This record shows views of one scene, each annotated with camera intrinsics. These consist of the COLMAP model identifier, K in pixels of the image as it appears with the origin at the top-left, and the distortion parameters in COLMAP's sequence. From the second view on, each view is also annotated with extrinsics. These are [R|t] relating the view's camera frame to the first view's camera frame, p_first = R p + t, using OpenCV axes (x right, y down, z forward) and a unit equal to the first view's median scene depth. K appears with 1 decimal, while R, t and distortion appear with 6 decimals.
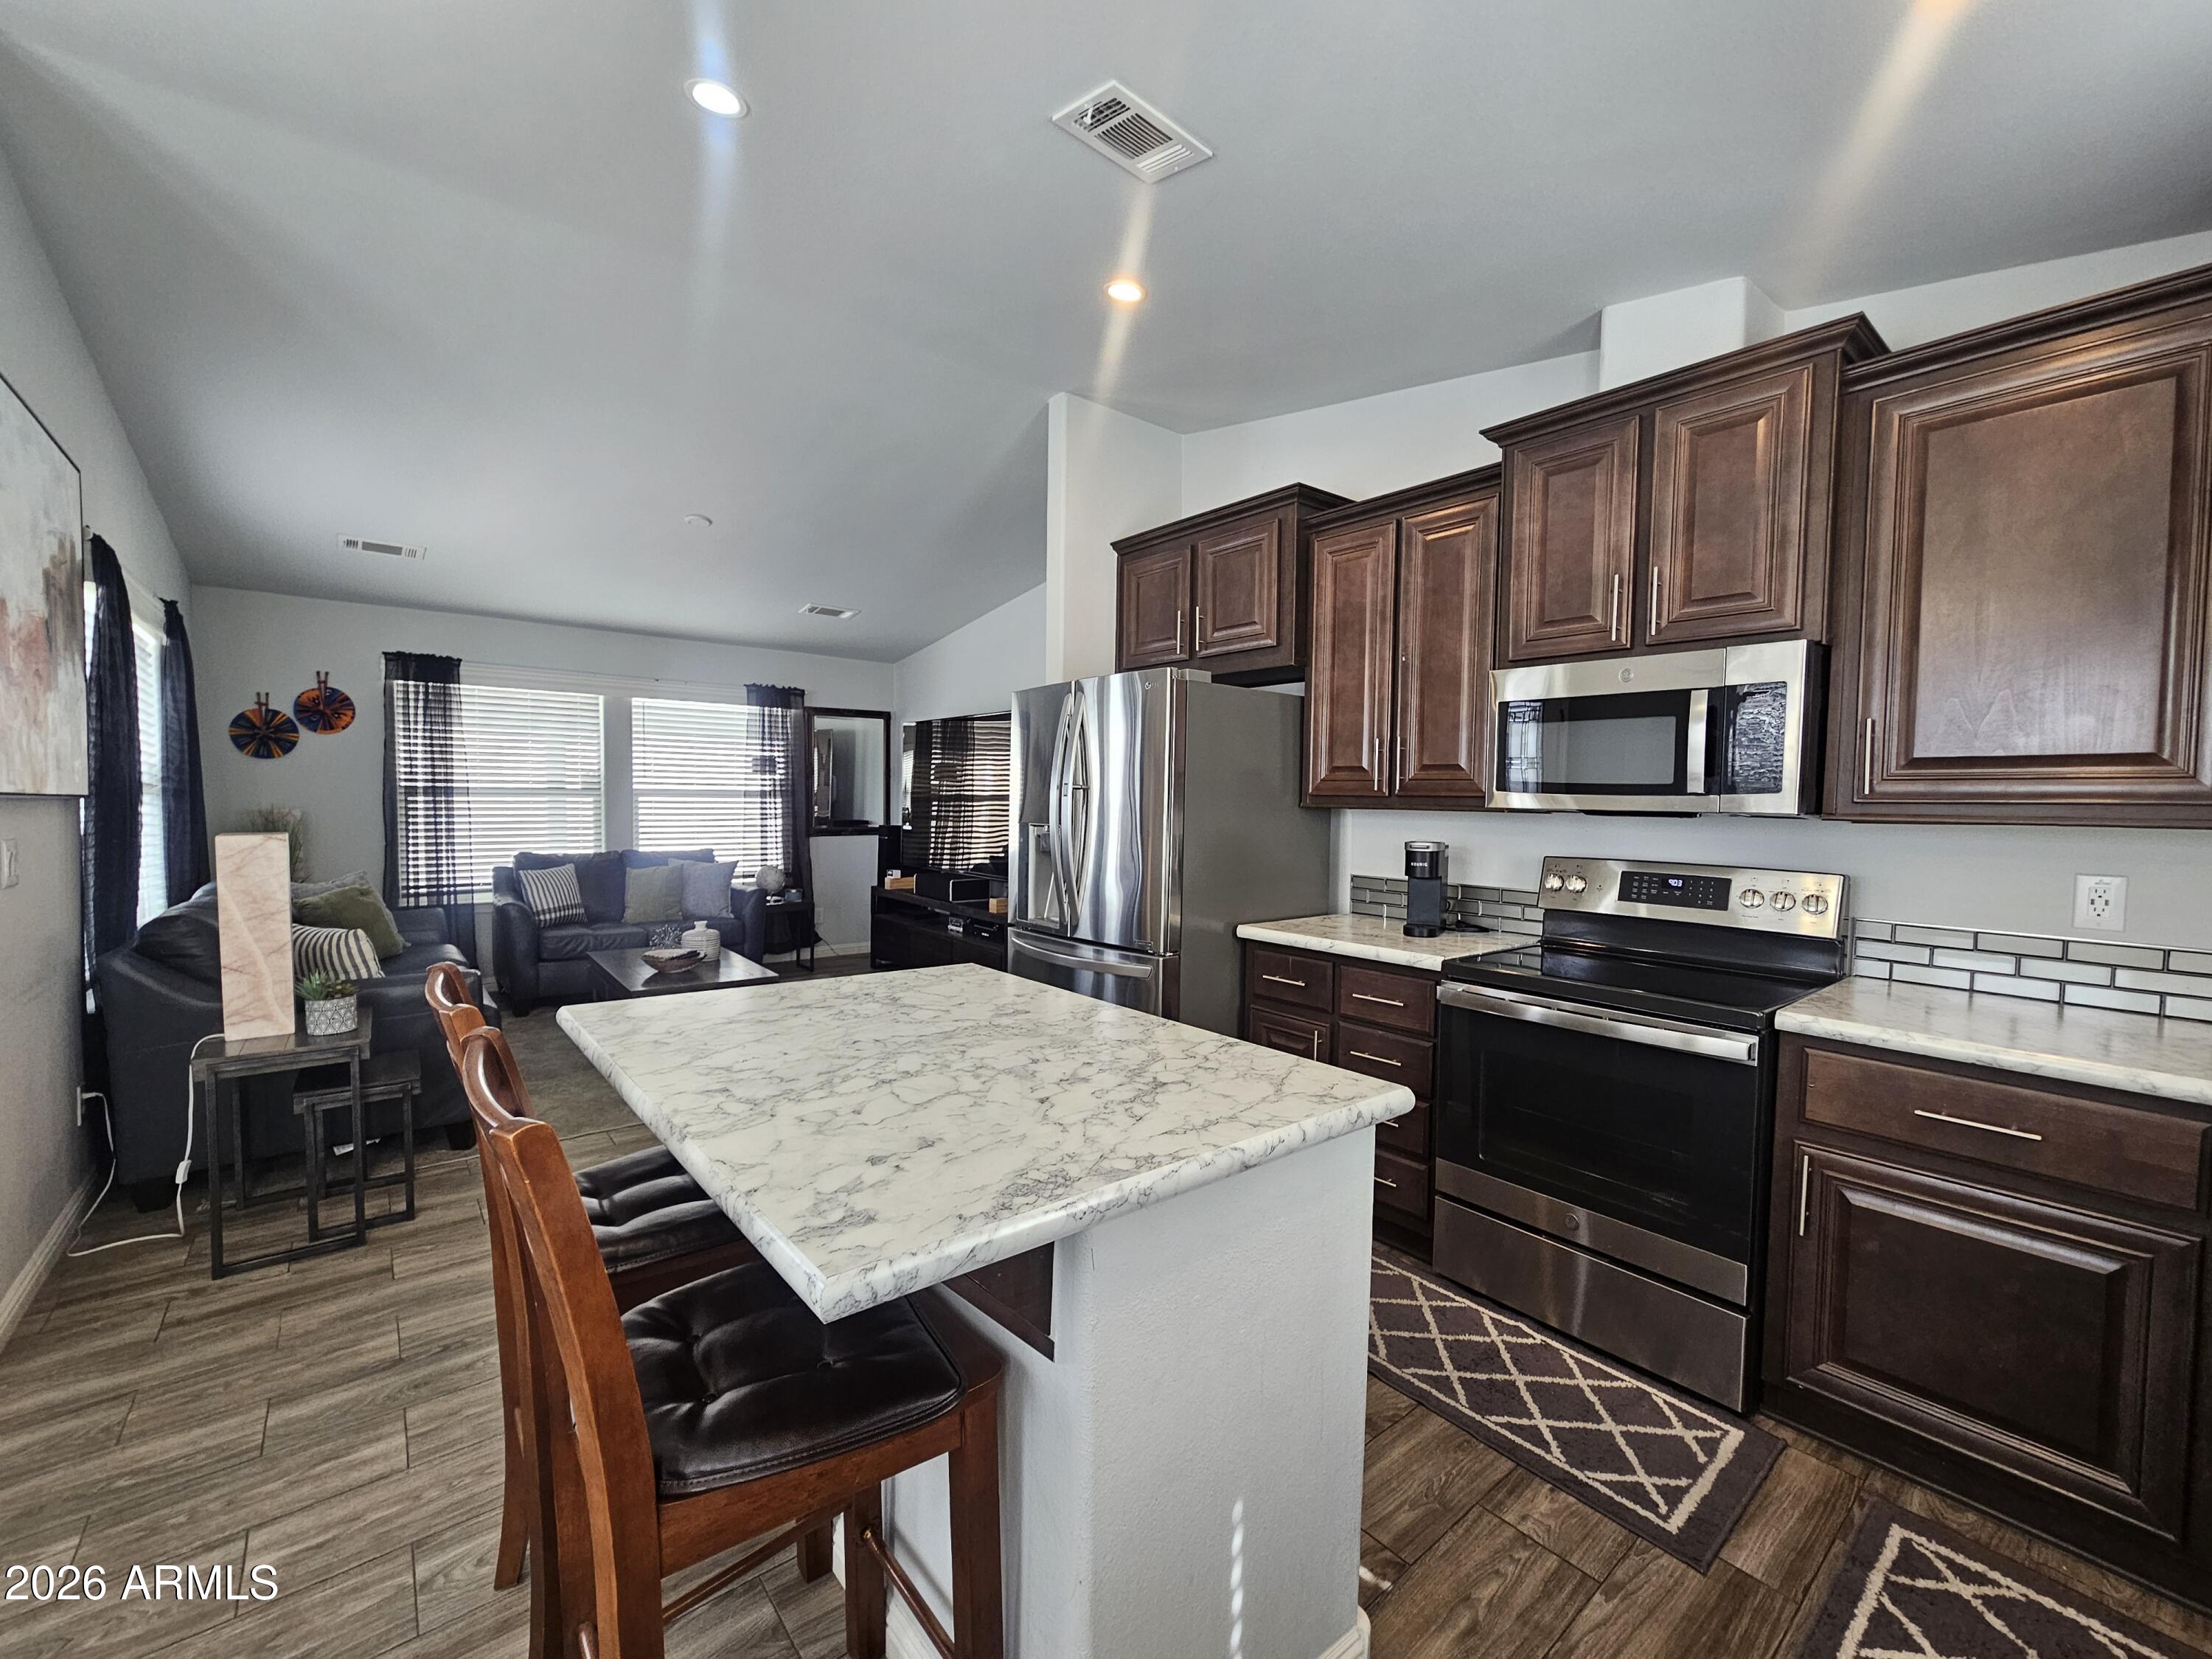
lens RADIAL K [[915.3, 0, 1098.5], [0, 915.3, 837.7], [0, 0, 1]] dist [0.001045, 0.001666]
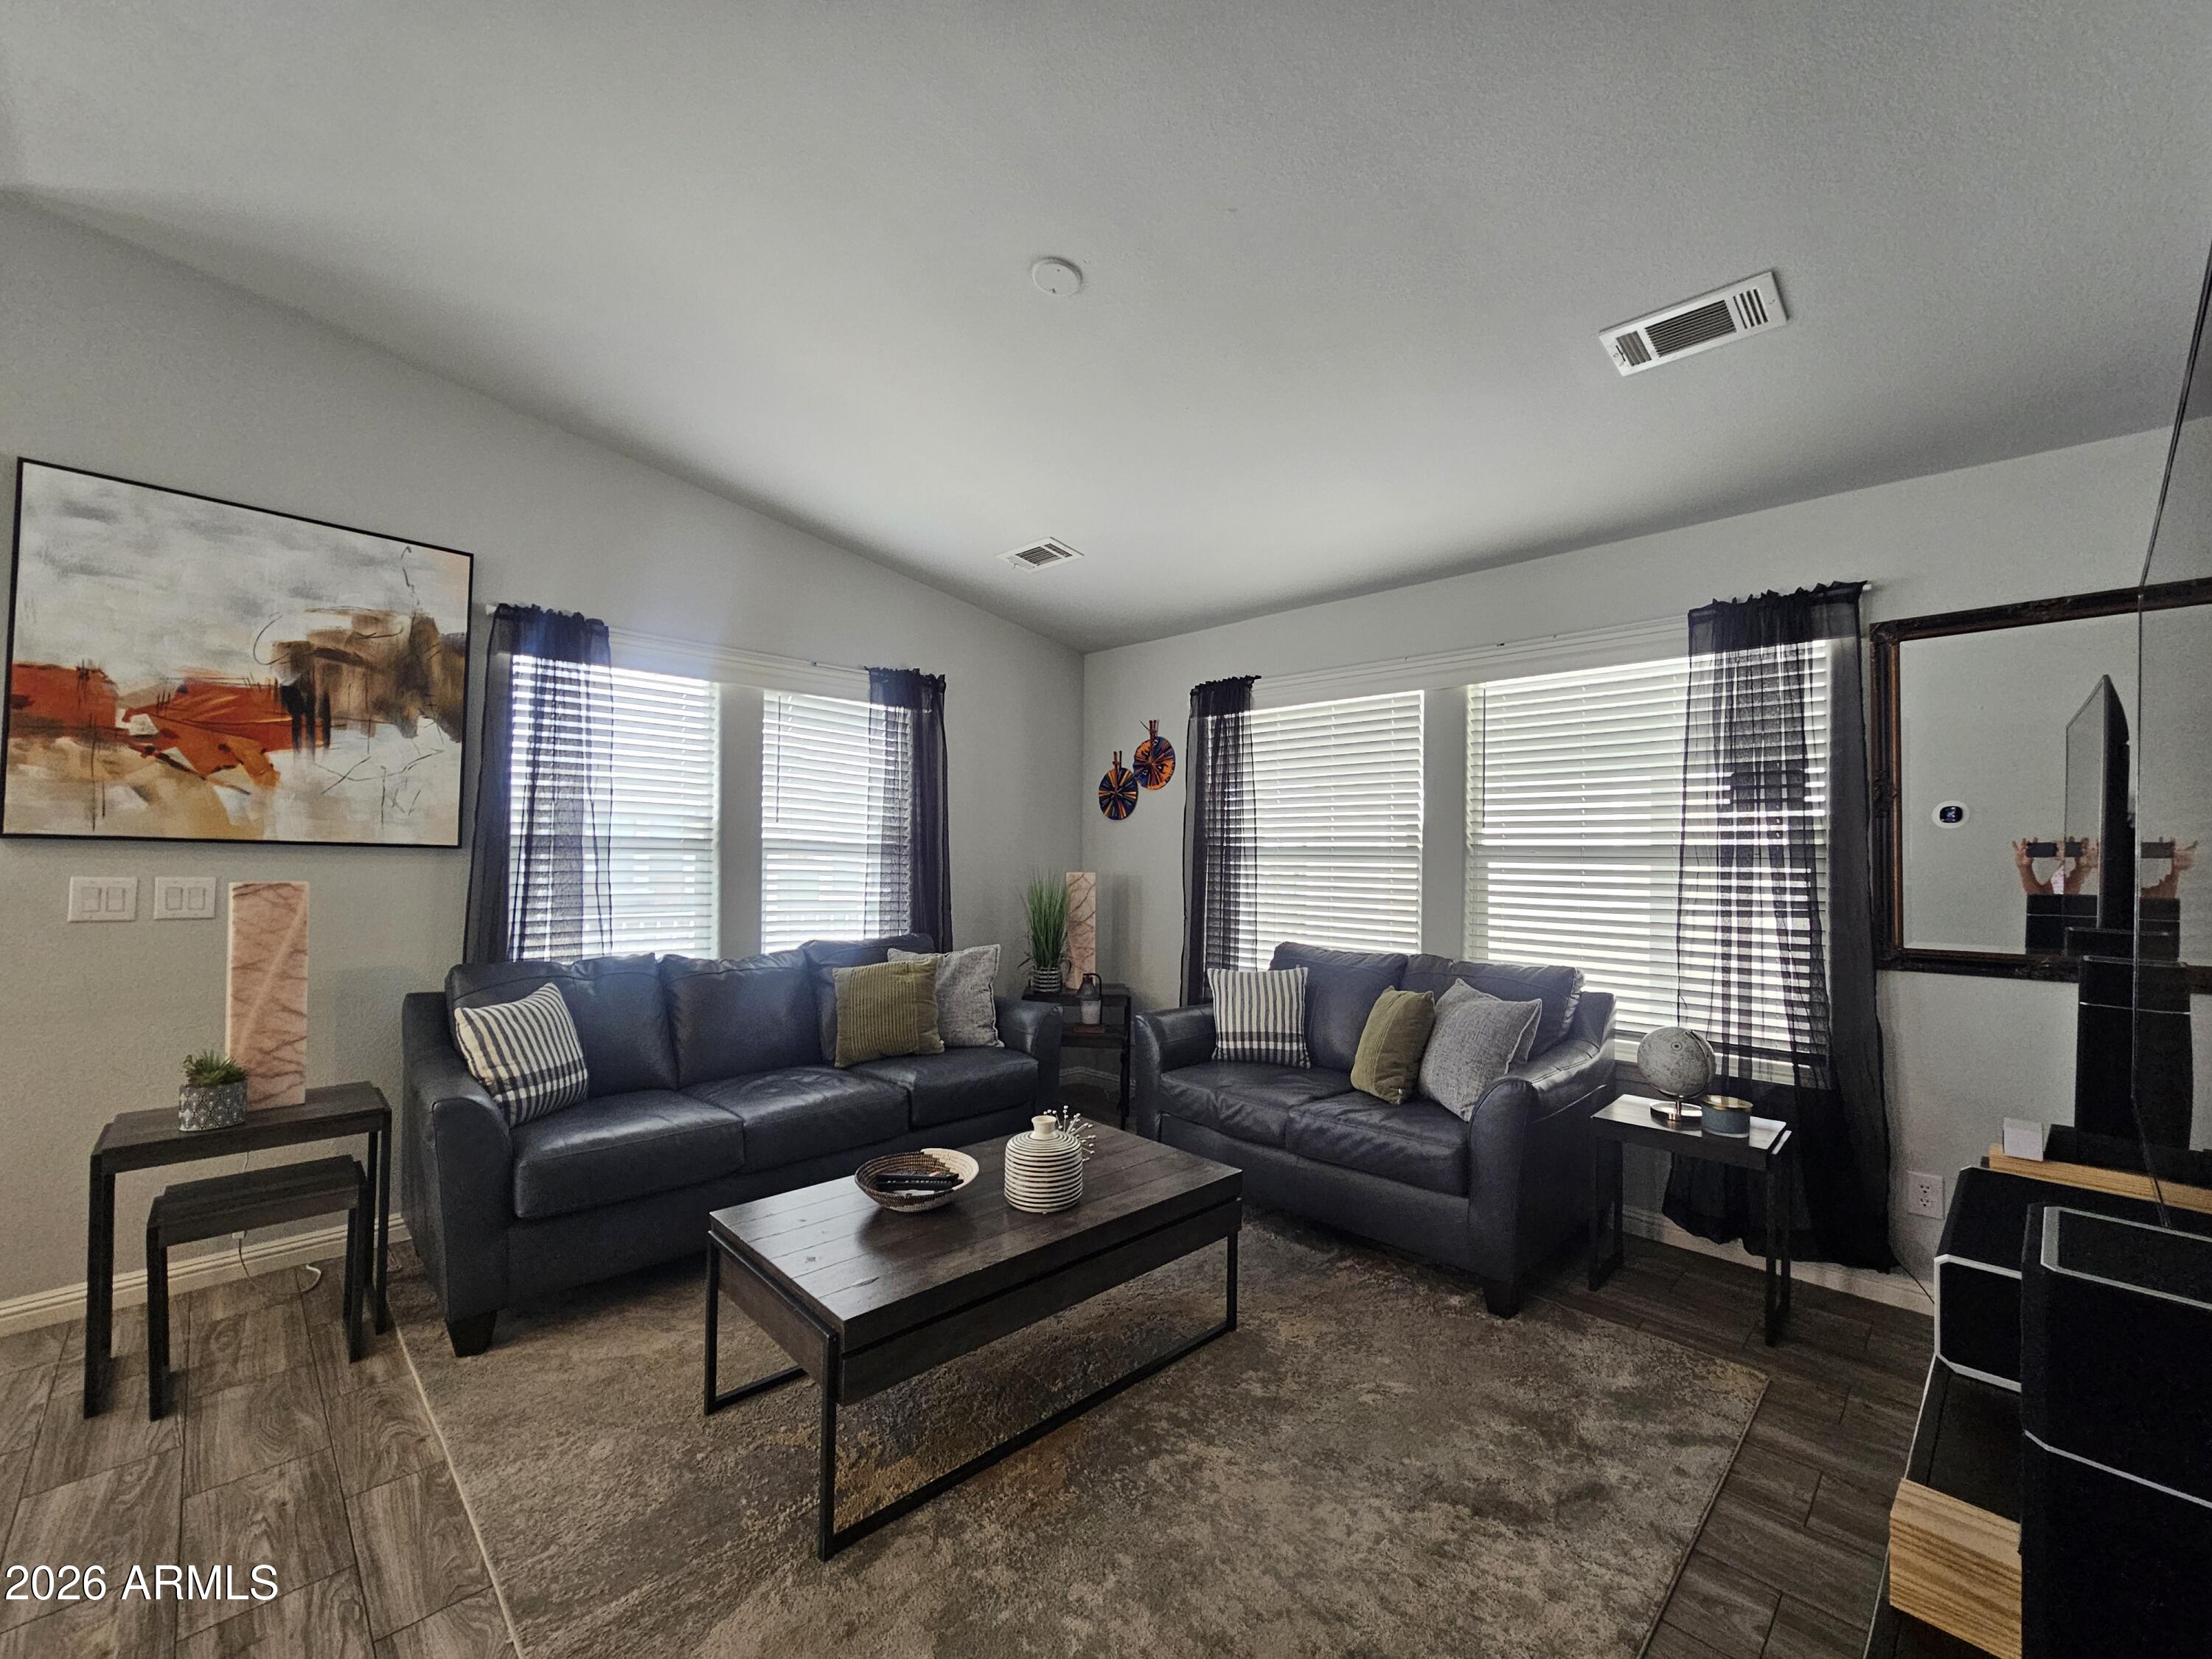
lens RADIAL K [[915.3, 0, 1111.9], [0, 915.3, 836.9], [0, 0, 1]] dist [0.001045, 0.001666]
pose [[0.094360, -0.031564, -0.995038, 0.031810], [-0.054993, 0.997806, -0.036867, -0.031756], [0.994018, 0.058199, 0.092417, 0.858761]]
